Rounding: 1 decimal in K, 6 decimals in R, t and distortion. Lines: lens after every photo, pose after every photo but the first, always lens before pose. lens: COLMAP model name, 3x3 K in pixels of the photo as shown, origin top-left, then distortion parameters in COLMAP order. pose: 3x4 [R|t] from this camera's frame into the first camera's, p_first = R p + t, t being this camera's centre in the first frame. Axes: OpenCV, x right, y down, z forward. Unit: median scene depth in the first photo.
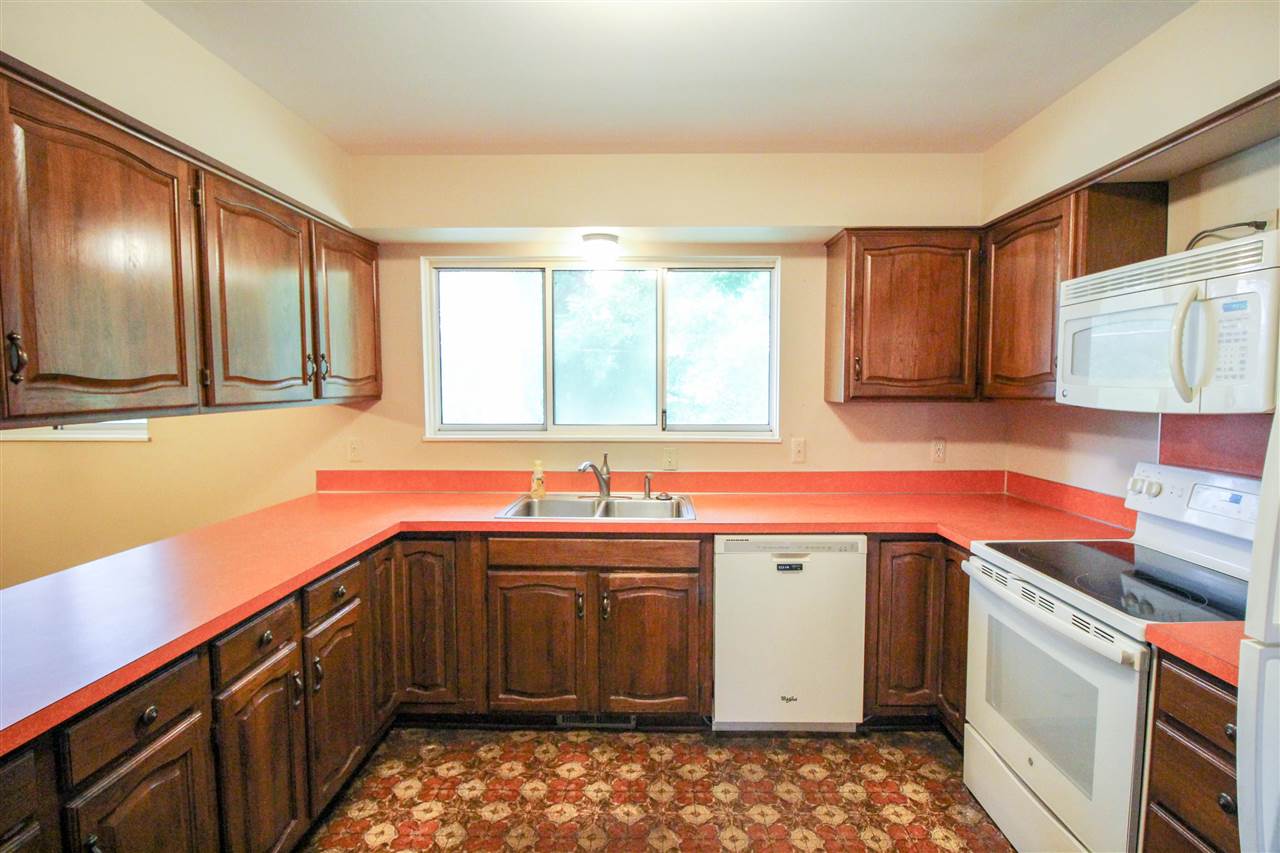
lens RADIAL K [[605.4, 0, 646.0], [0, 605.4, 424.3], [0, 0, 1]] dist [0.000855, -0.013584]
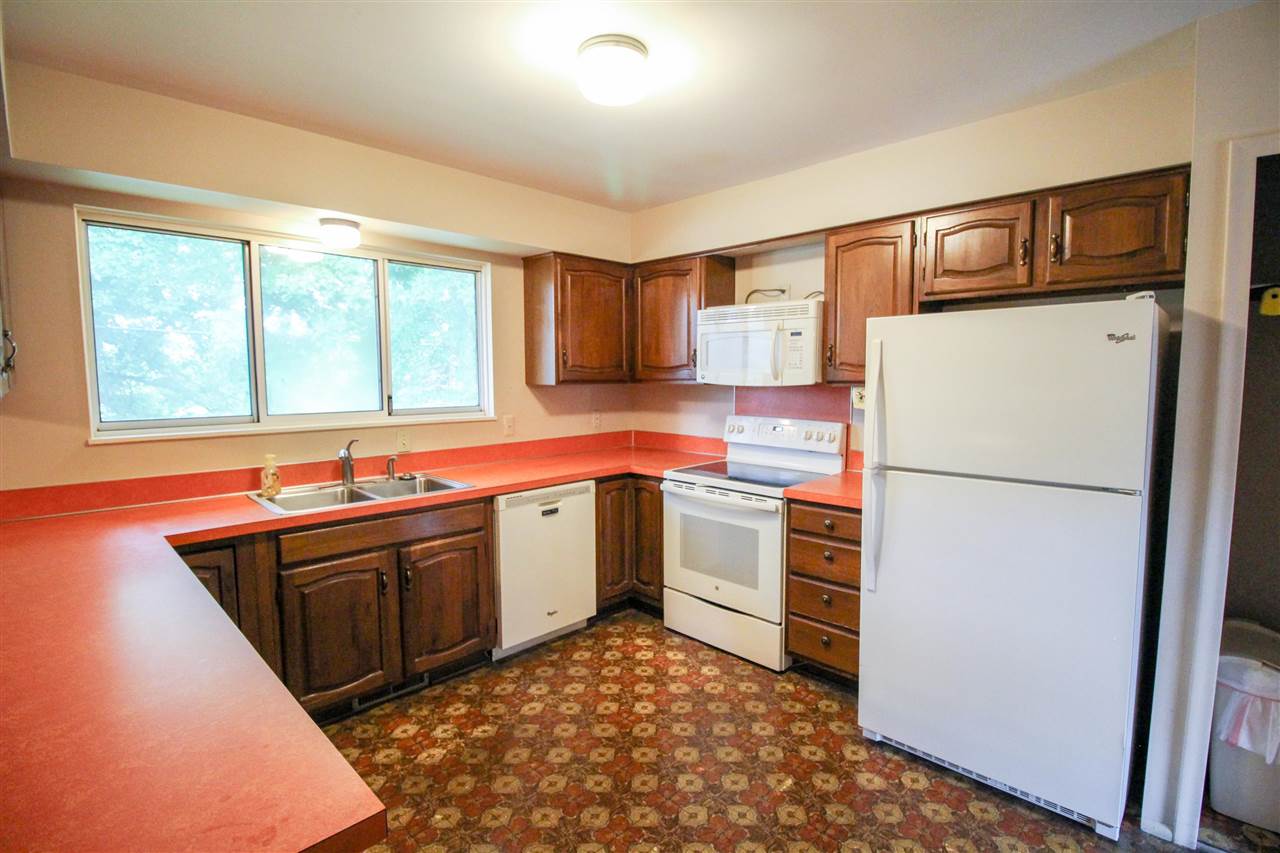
lens RADIAL K [[605.4, 0, 646.0], [0, 605.4, 424.3], [0, 0, 1]] dist [0.000855, -0.013584]
pose [[0.692654, -0.062022, 0.718599, -0.540857], [0.046994, 0.998060, 0.040844, 0.004612], [-0.719738, 0.005479, 0.694224, -0.053346]]
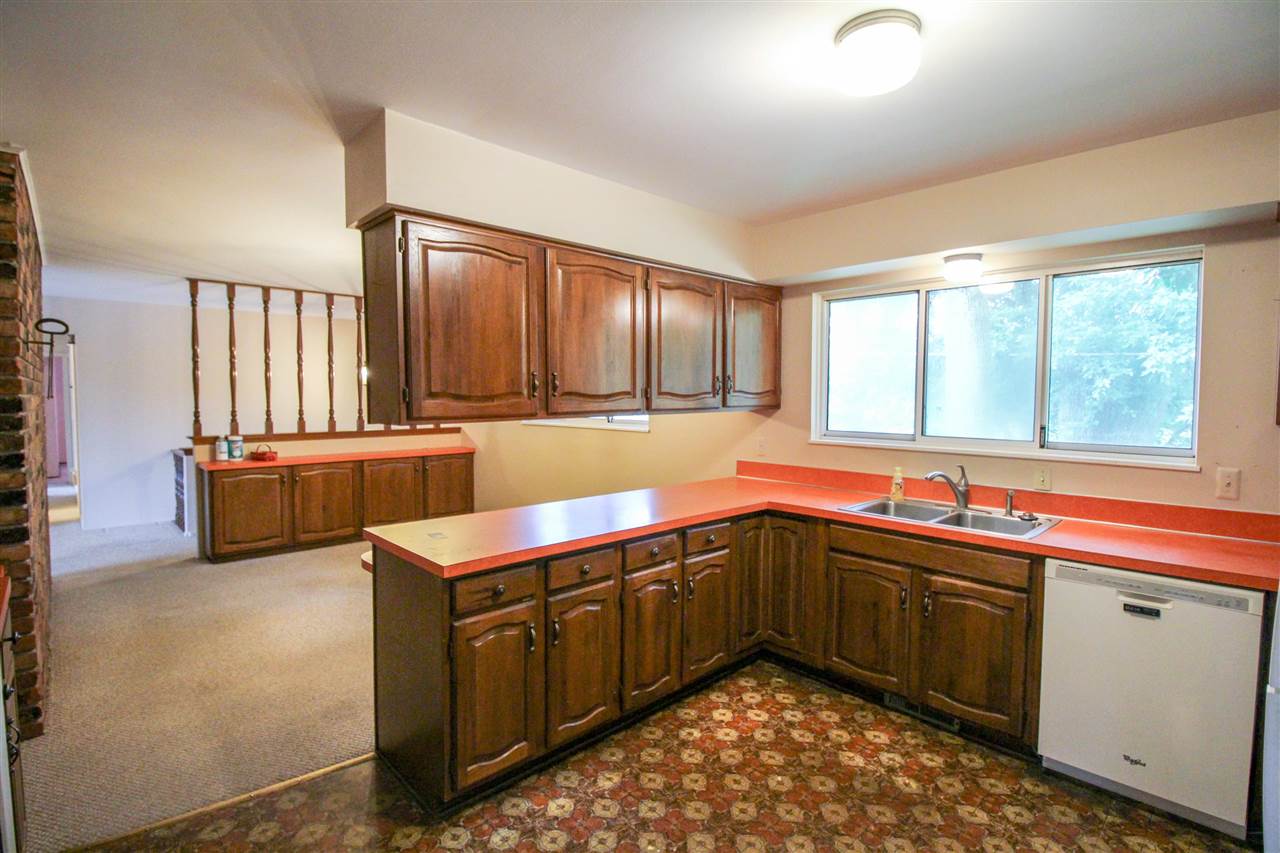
lens RADIAL K [[602.5, 0, 639.8], [0, 602.5, 423.7], [0, 0, 1]] dist [0.000716, -0.013297]
pose [[0.699726, 0.038635, -0.713366, 0.333667], [-0.050300, 0.998723, 0.004752, -0.000379], [0.712639, 0.032558, 0.700775, -0.126836]]
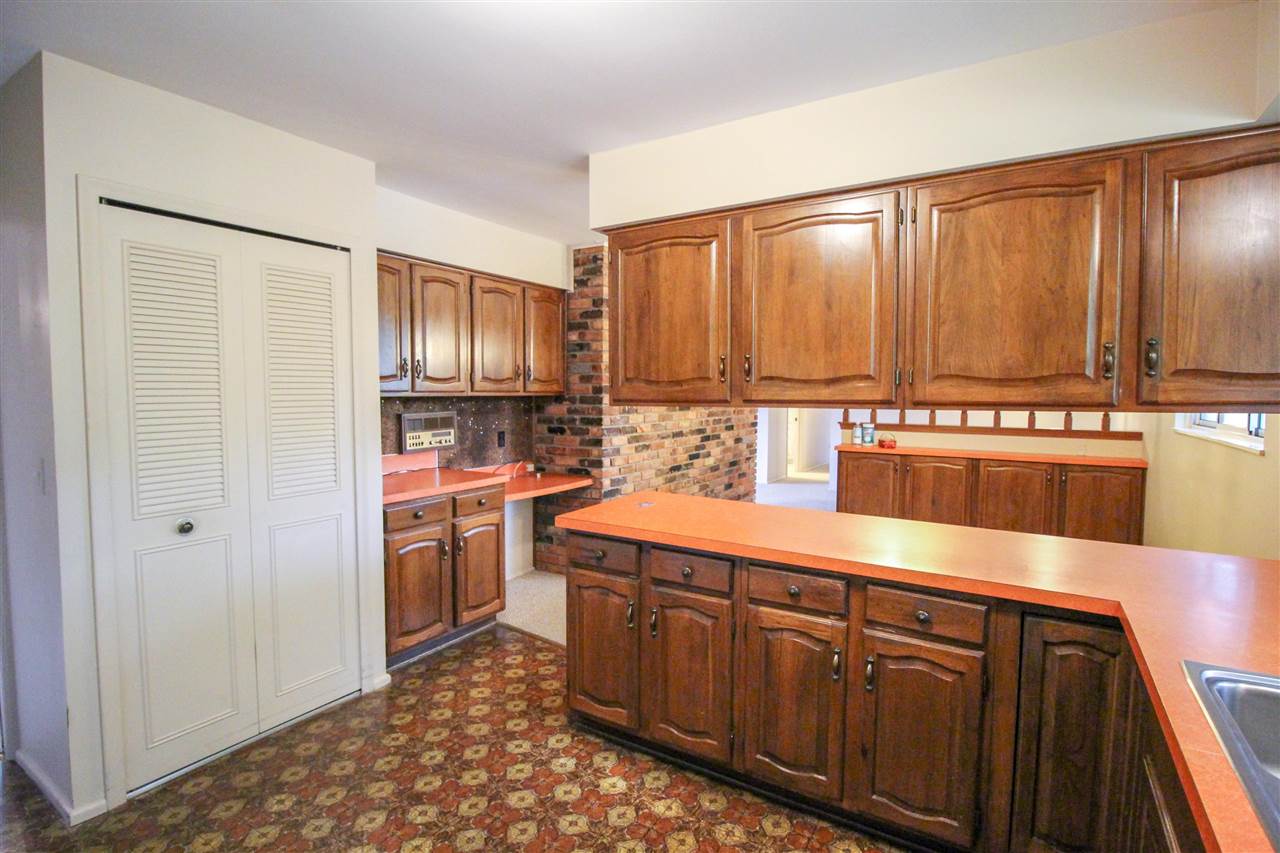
lens RADIAL K [[605.4, 0, 646.0], [0, 605.4, 424.3], [0, 0, 1]] dist [0.000855, -0.013584]
pose [[-0.503461, 0.050280, -0.862554, 0.369044], [-0.060212, 0.993837, 0.093077, -0.049506], [0.861917, 0.098797, -0.497331, 0.882889]]
